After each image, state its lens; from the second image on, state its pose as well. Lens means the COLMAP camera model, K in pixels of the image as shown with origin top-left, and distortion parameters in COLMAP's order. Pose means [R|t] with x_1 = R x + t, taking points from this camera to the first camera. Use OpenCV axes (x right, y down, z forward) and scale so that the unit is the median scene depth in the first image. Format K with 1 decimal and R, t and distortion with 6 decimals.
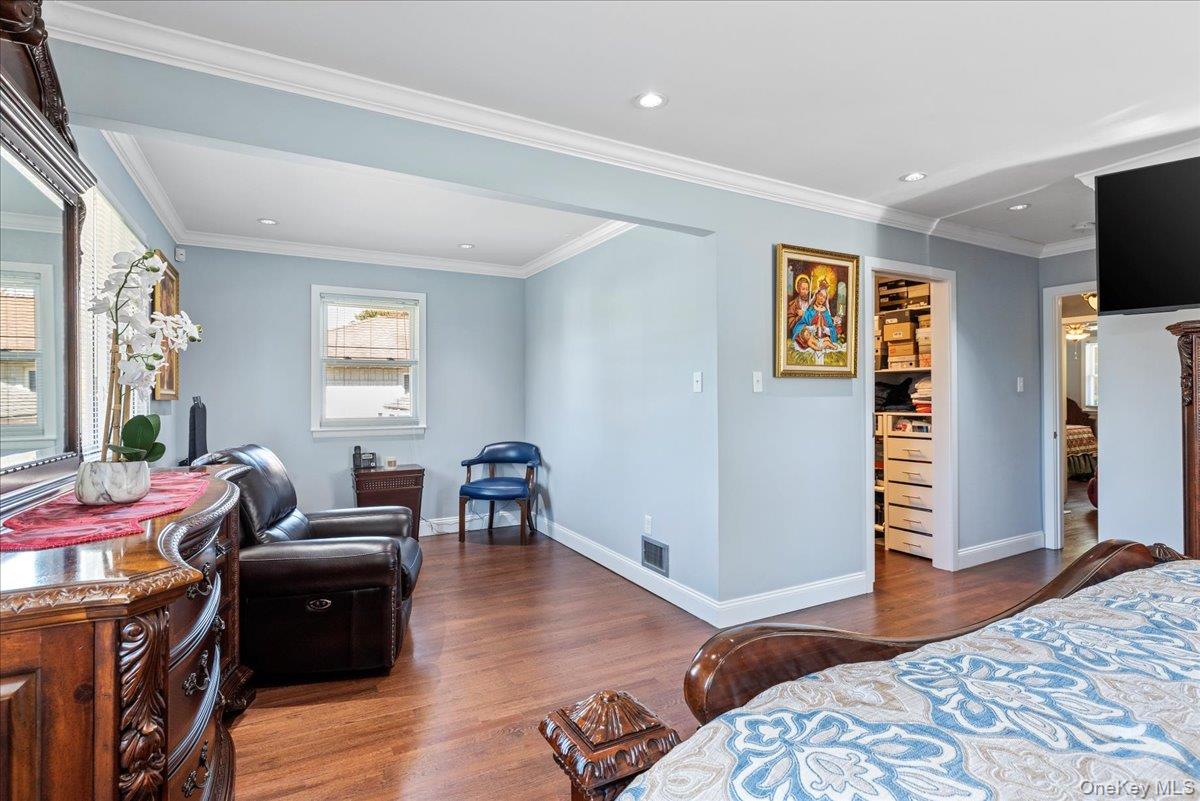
lens RADIAL K [[577.7, 0, 598.8], [0, 577.7, 397.5], [0, 0, 1]] dist [0.003570, 0.000386]
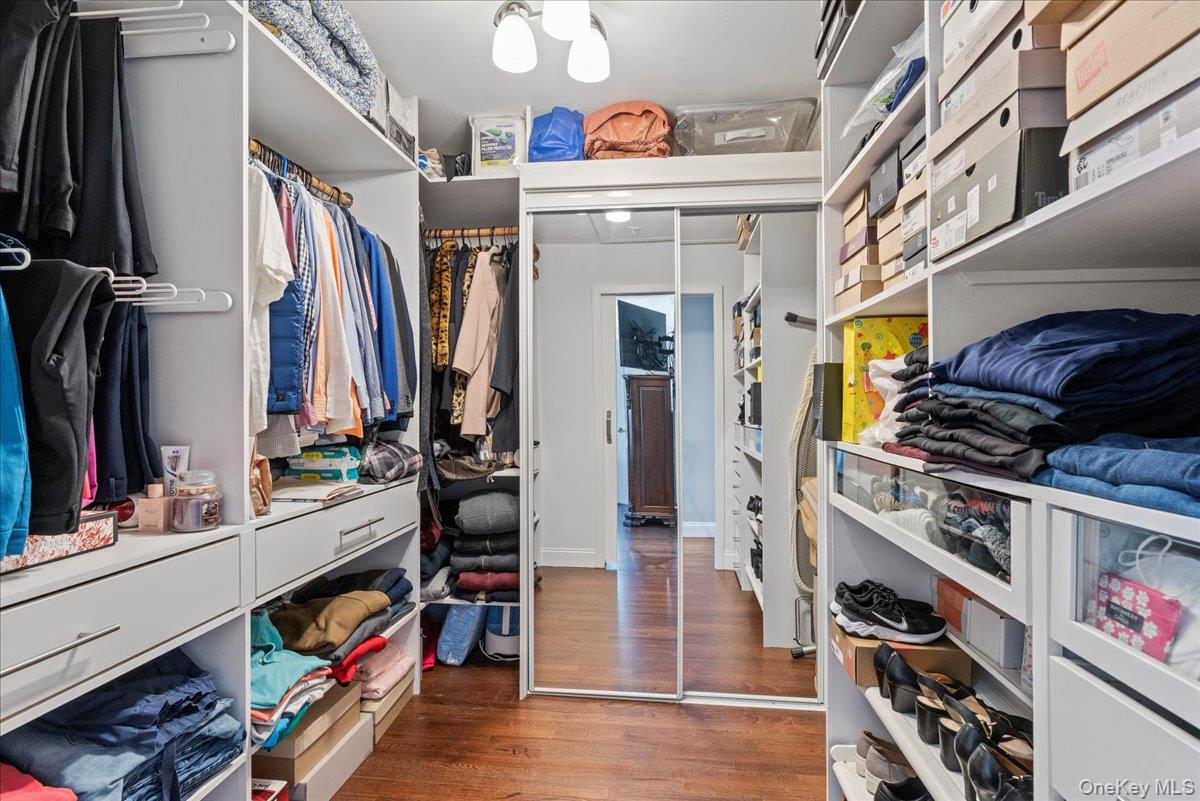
lens RADIAL K [[577.7, 0, 601.5], [0, 577.7, 403.0], [0, 0, 1]] dist [0.003570, 0.000386]
pose [[0.816230, 0.001646, -0.577725, 0.494195], [0.002387, 0.999978, 0.006221, 0.002394], [0.577723, -0.006456, 0.816208, 0.814110]]
